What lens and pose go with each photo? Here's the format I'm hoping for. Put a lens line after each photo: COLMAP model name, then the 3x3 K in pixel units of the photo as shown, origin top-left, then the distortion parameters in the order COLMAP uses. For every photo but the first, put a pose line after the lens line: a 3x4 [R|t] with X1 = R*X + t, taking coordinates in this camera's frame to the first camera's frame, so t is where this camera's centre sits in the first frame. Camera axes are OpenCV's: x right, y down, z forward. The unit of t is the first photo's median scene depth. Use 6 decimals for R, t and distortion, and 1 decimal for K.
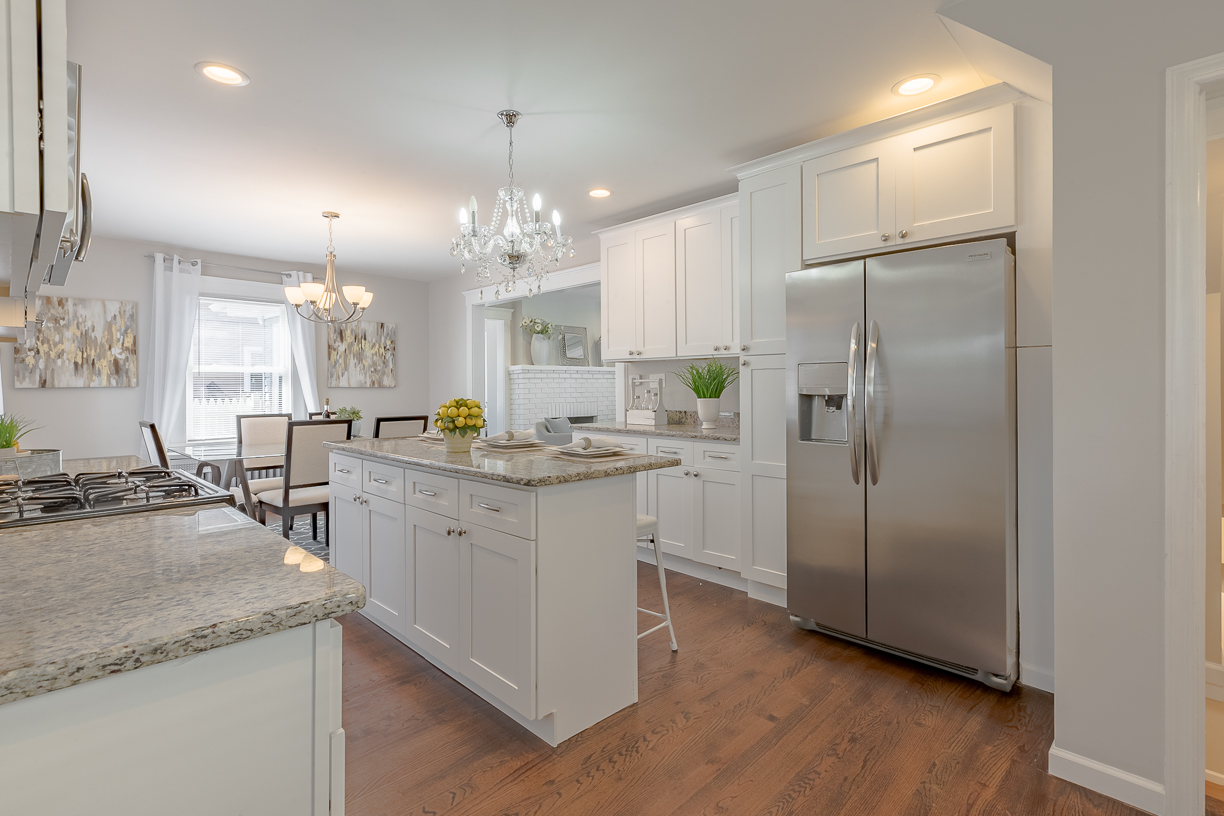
lens RADIAL K [[592.3, 0, 618.3], [0, 592.3, 380.7], [0, 0, 1]] dist [0.004052, -0.000637]
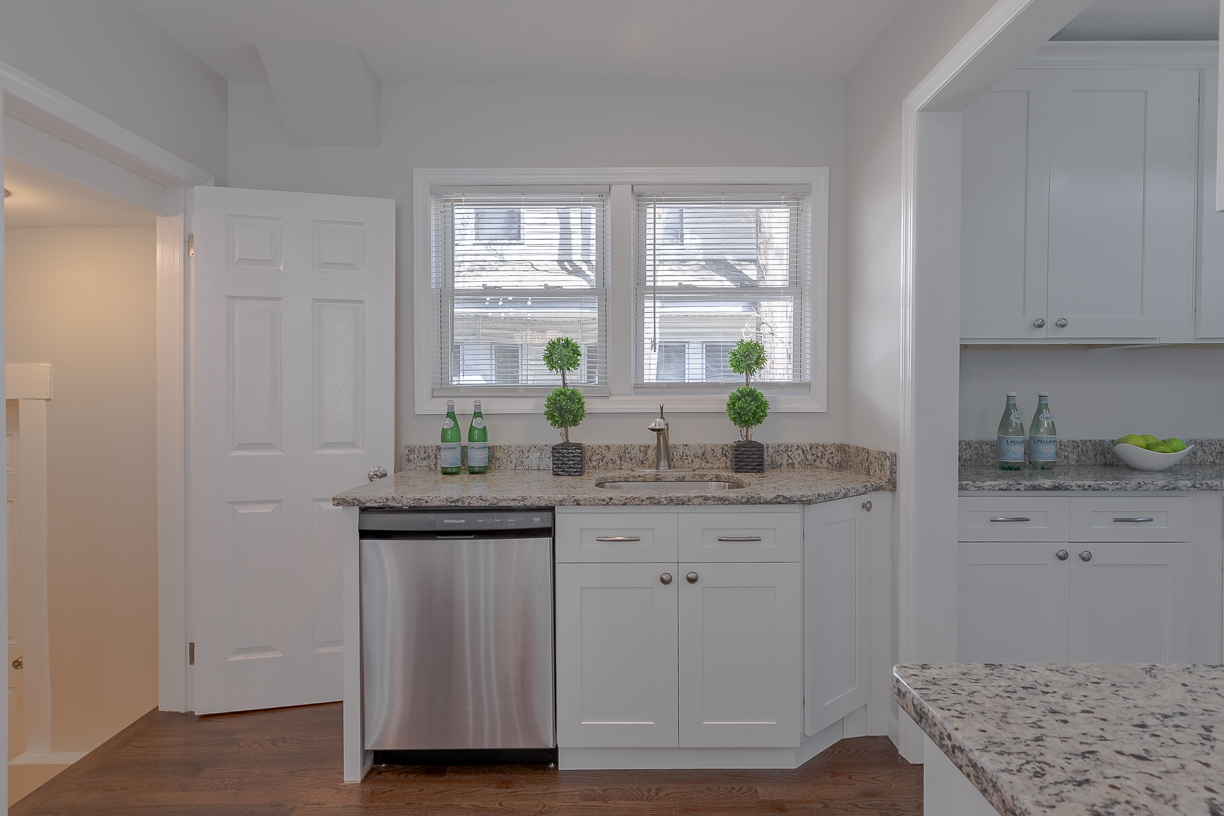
lens RADIAL K [[592.3, 0, 604.5], [0, 592.3, 398.9], [0, 0, 1]] dist [0.004052, -0.000637]
pose [[-0.699525, -0.003319, 0.714601, -0.481453], [0.005503, 0.999935, 0.010032, -0.004052], [-0.714587, 0.010950, -0.699461, 1.210791]]
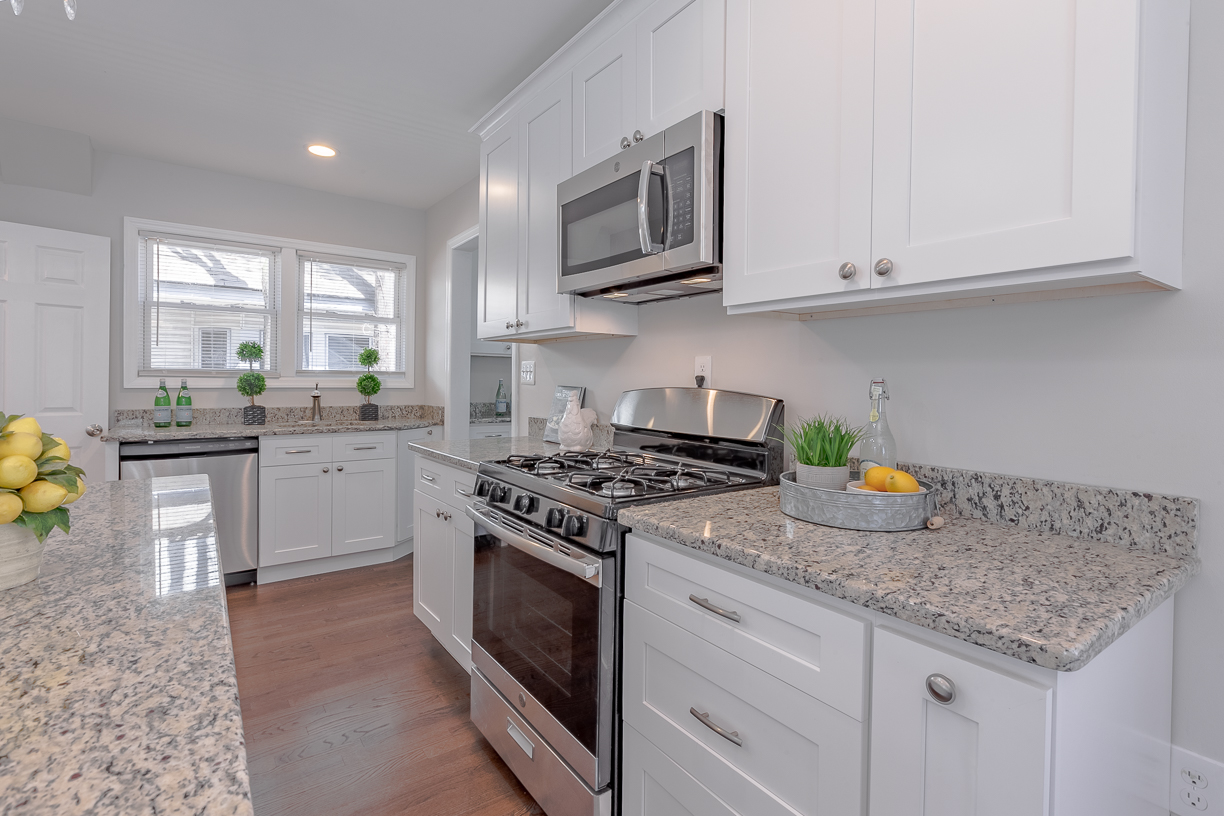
lens RADIAL K [[592.3, 0, 619.3], [0, 592.3, 386.3], [0, 0, 1]] dist [0.004052, -0.000637]
pose [[-0.988781, -0.011008, 0.148966, -1.324324], [-0.009730, 0.999909, 0.009305, 0.005382], [-0.149055, 0.007751, -0.988798, 2.624032]]
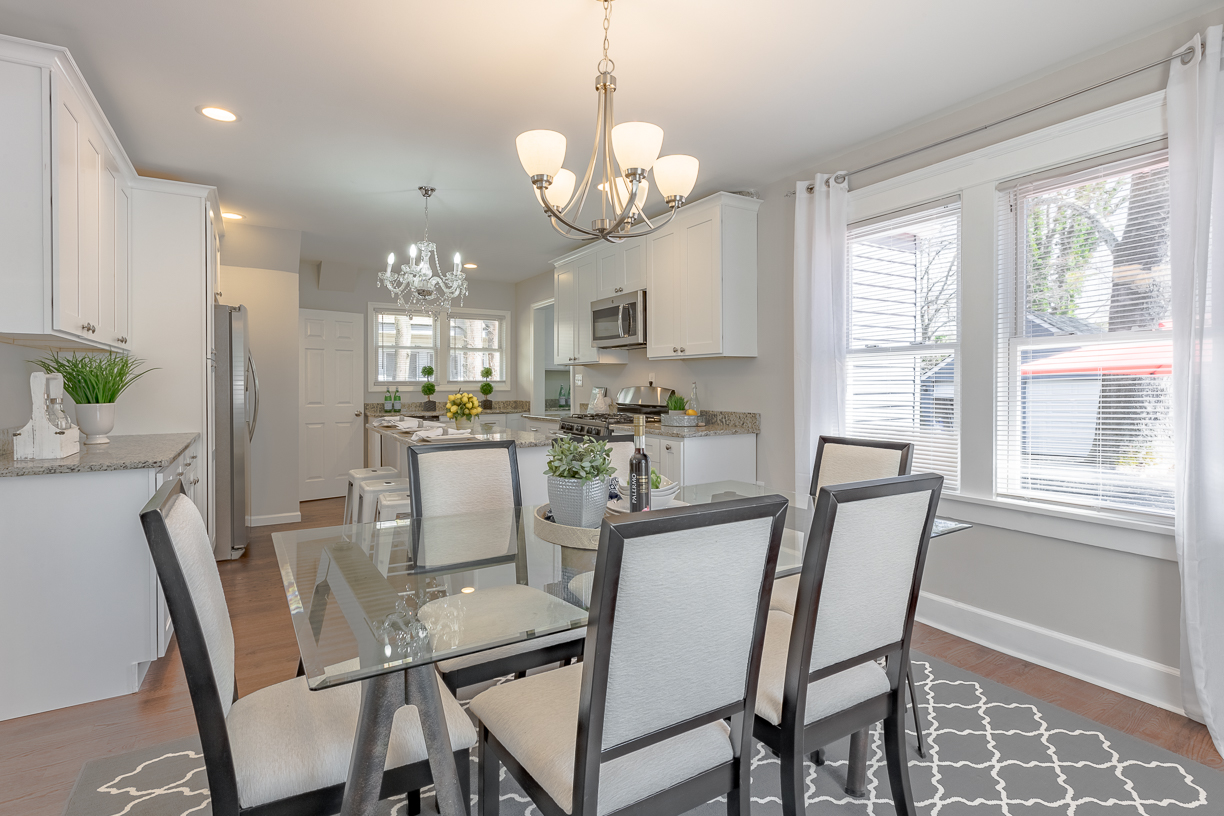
lens RADIAL K [[592.3, 0, 599.6], [0, 592.3, 385.2], [0, 0, 1]] dist [0.004052, -0.000637]
pose [[-0.965522, 0.004395, 0.260284, -1.940812], [0.004574, 0.999990, 0.000082, 0.011570], [-0.260281, 0.001269, -0.965532, 4.666702]]
